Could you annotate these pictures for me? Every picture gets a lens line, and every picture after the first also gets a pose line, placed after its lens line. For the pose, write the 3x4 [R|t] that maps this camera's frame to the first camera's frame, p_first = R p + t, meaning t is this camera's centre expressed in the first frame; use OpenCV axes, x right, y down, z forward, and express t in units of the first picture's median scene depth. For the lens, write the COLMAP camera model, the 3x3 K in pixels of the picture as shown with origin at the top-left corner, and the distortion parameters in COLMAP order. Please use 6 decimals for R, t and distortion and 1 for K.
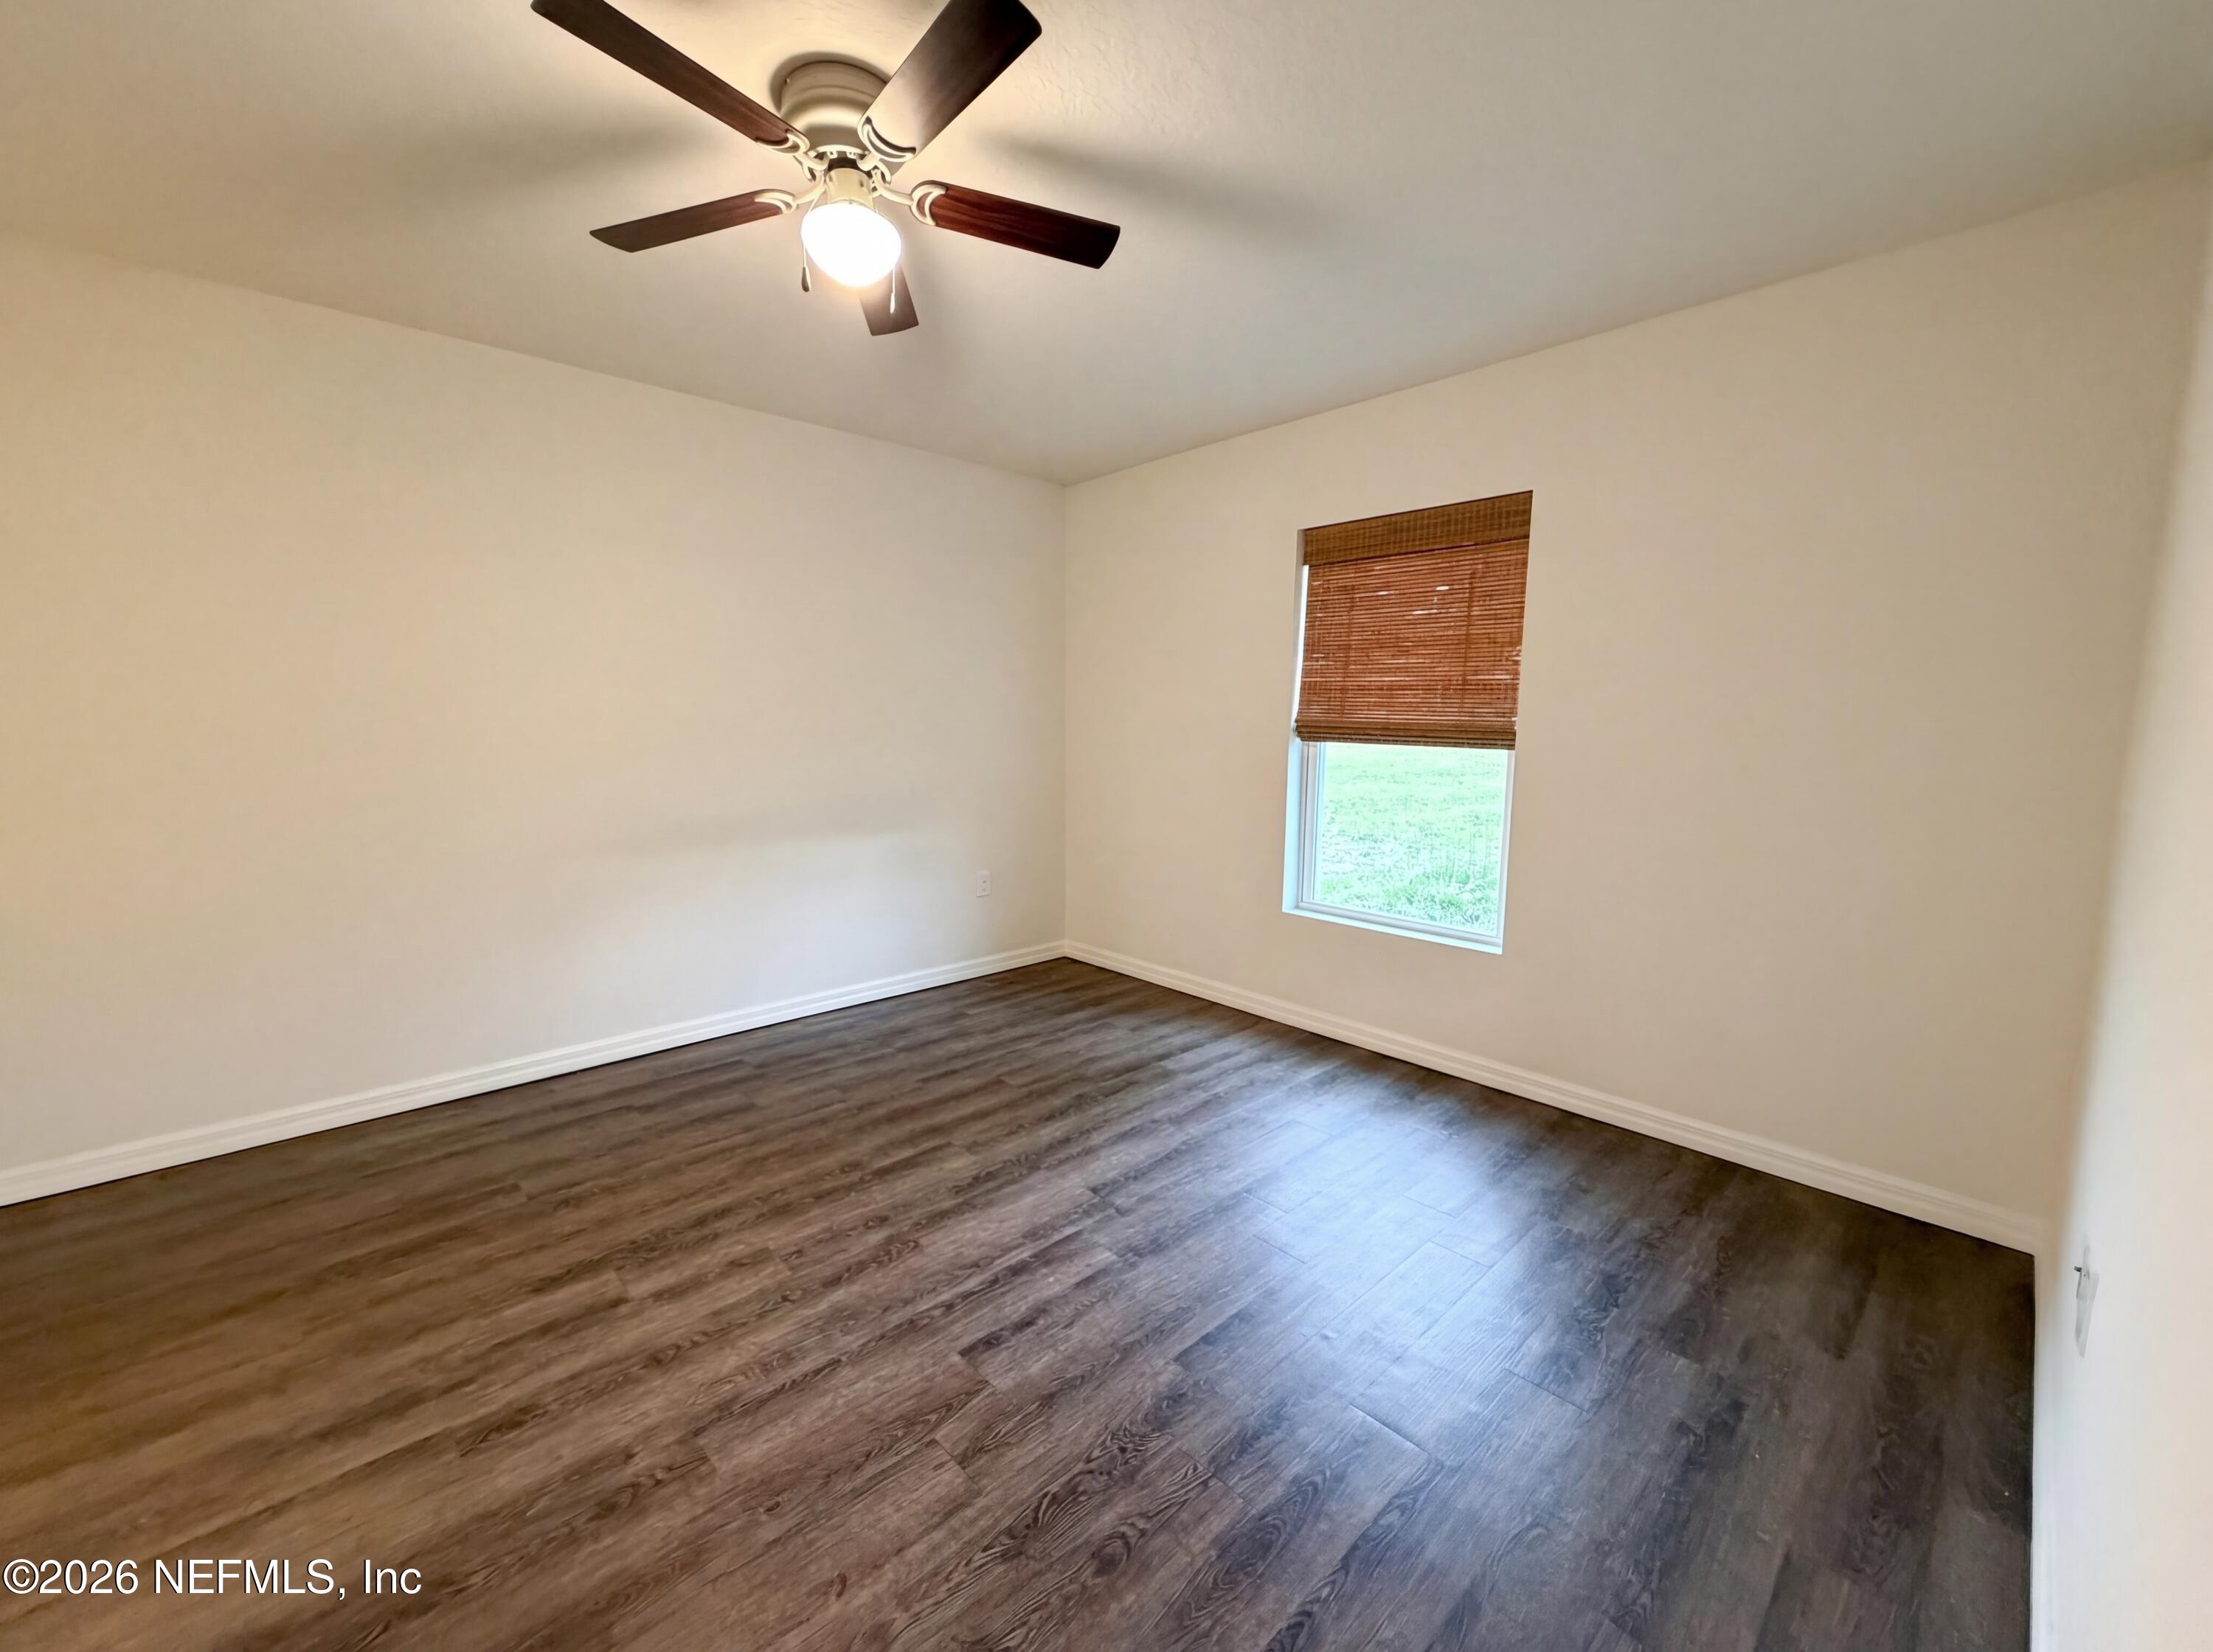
lens RADIAL K [[886.4, 0, 1106.5], [0, 886.4, 826.0], [0, 0, 1]] dist [0.000705, 0.000094]
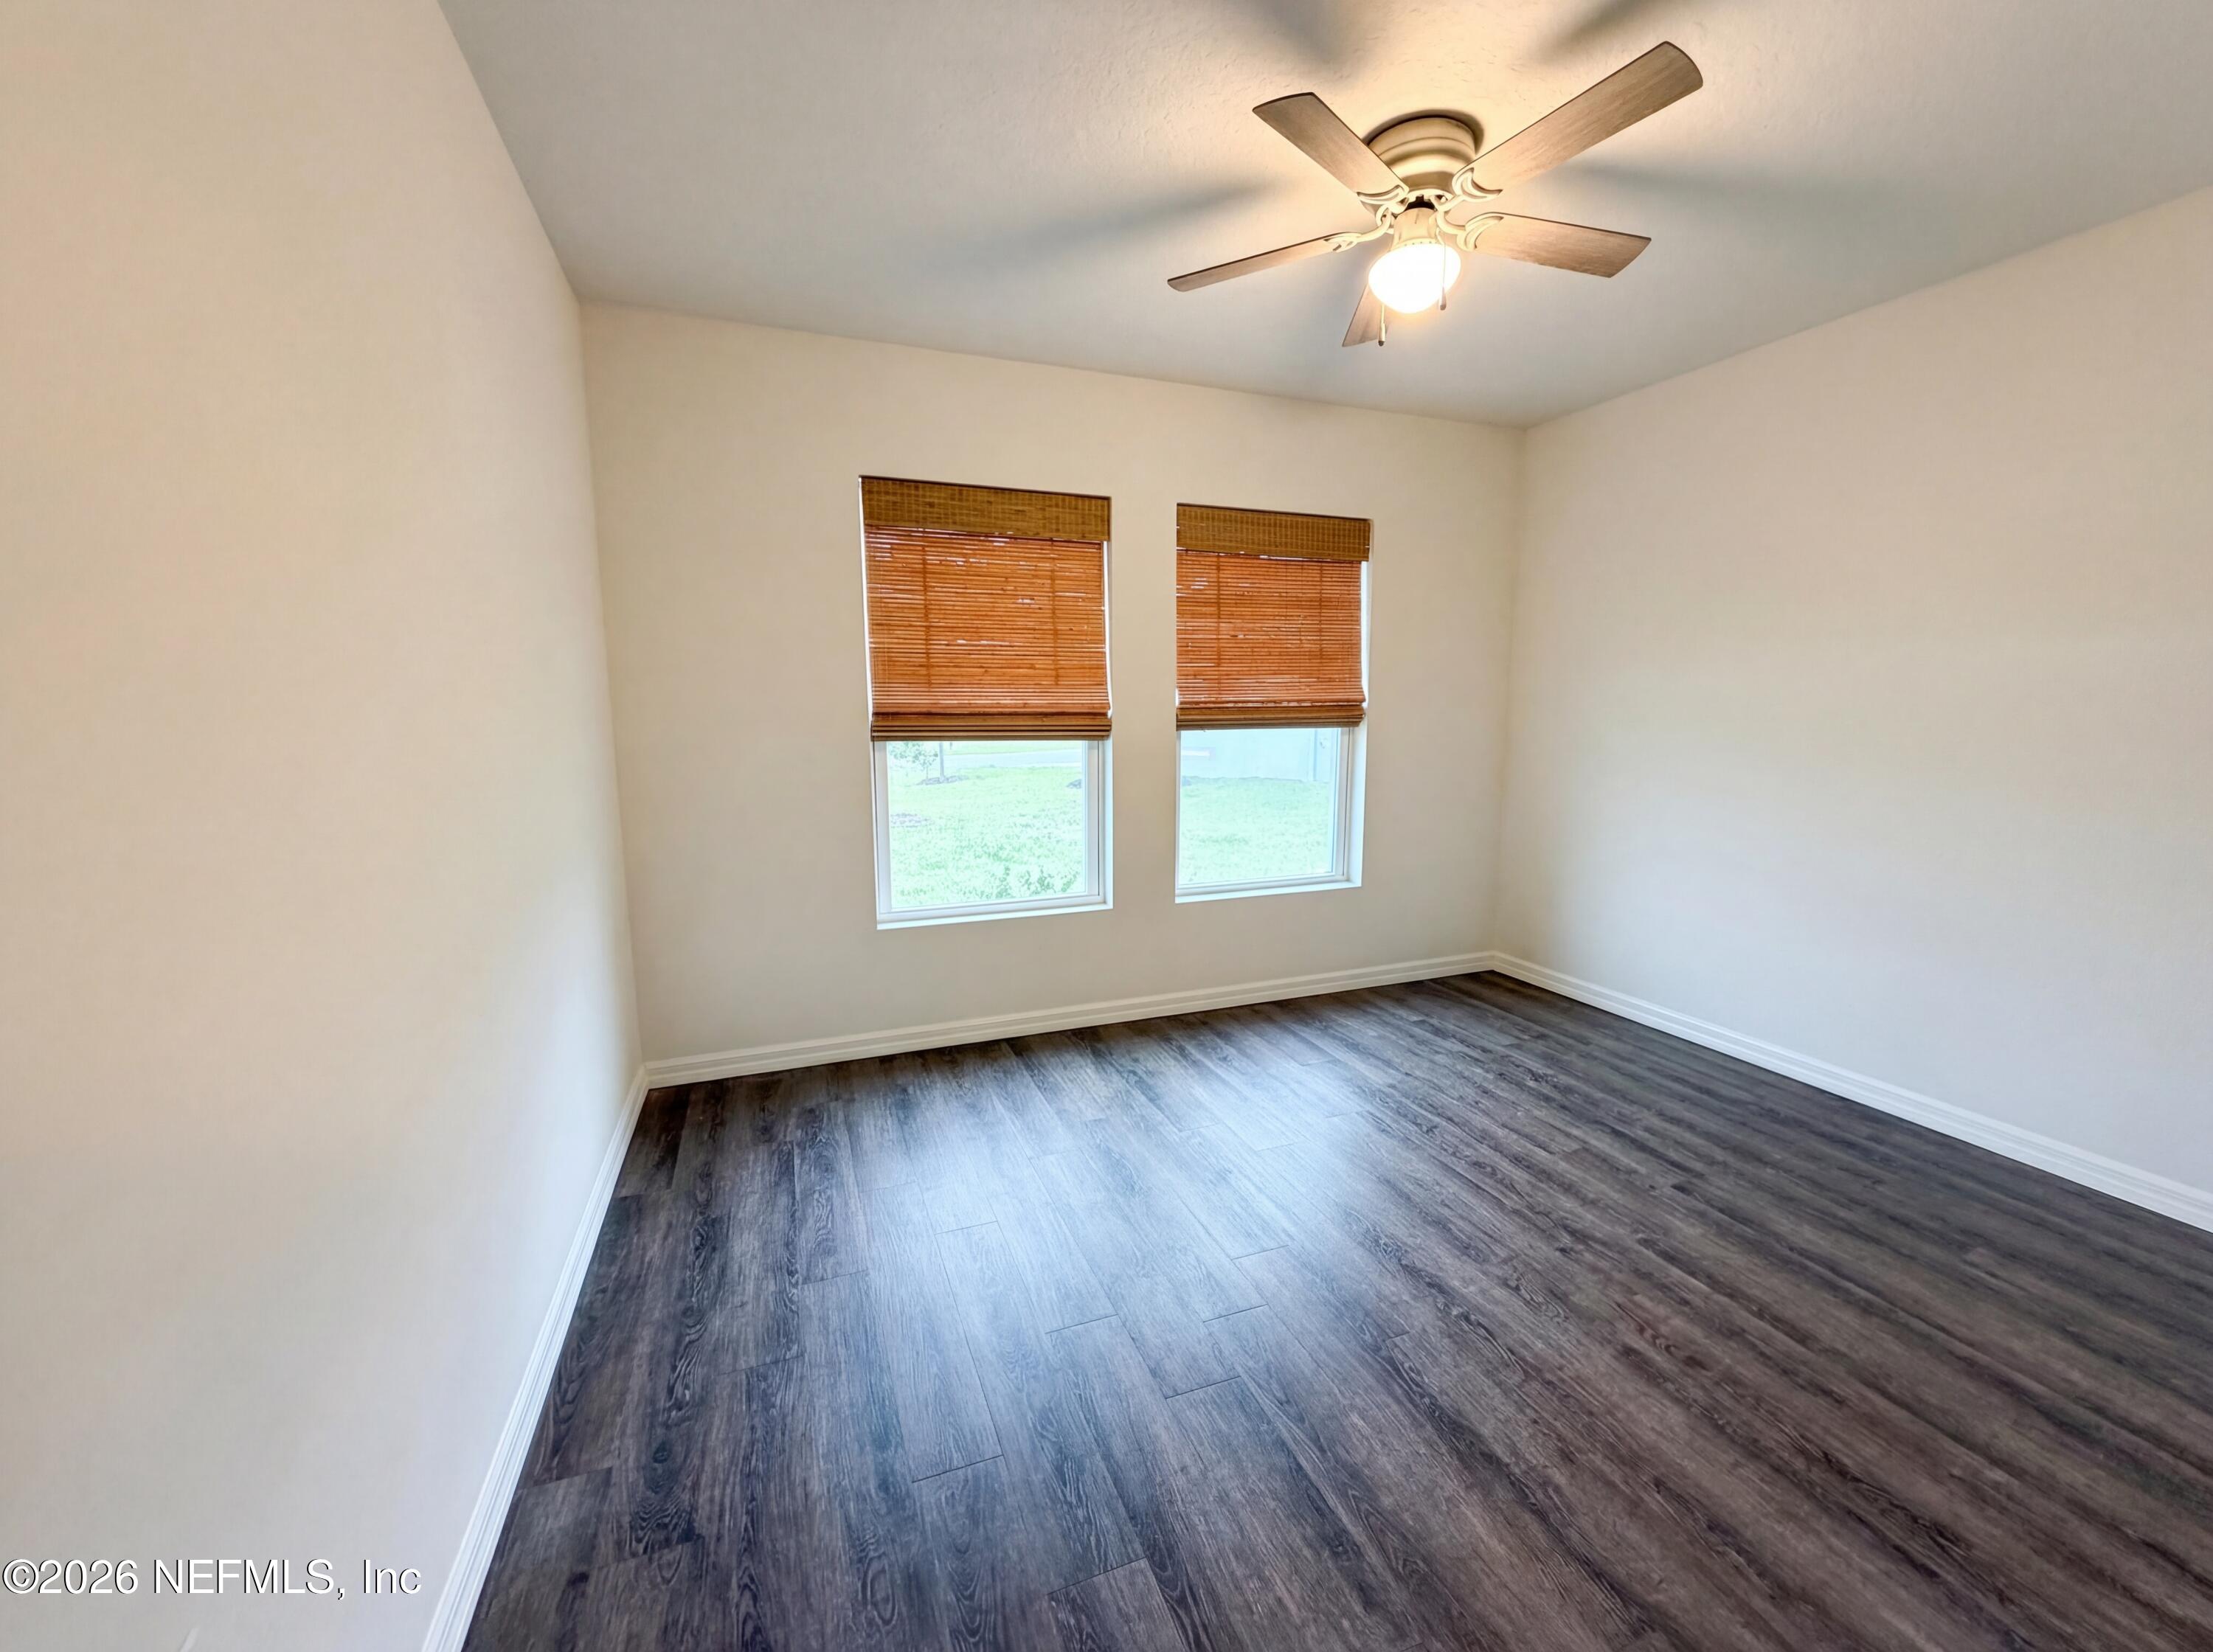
lens RADIAL K [[842.3, 0, 1106.5], [0, 842.3, 826.0], [0, 0, 1]] dist [0.000387, 0.000021]
pose [[0.377691, -0.142248, 0.914940, -0.570412], [0.114342, 0.987731, 0.106364, -0.079248], [-0.918845, 0.064443, 0.389322, 0.611623]]
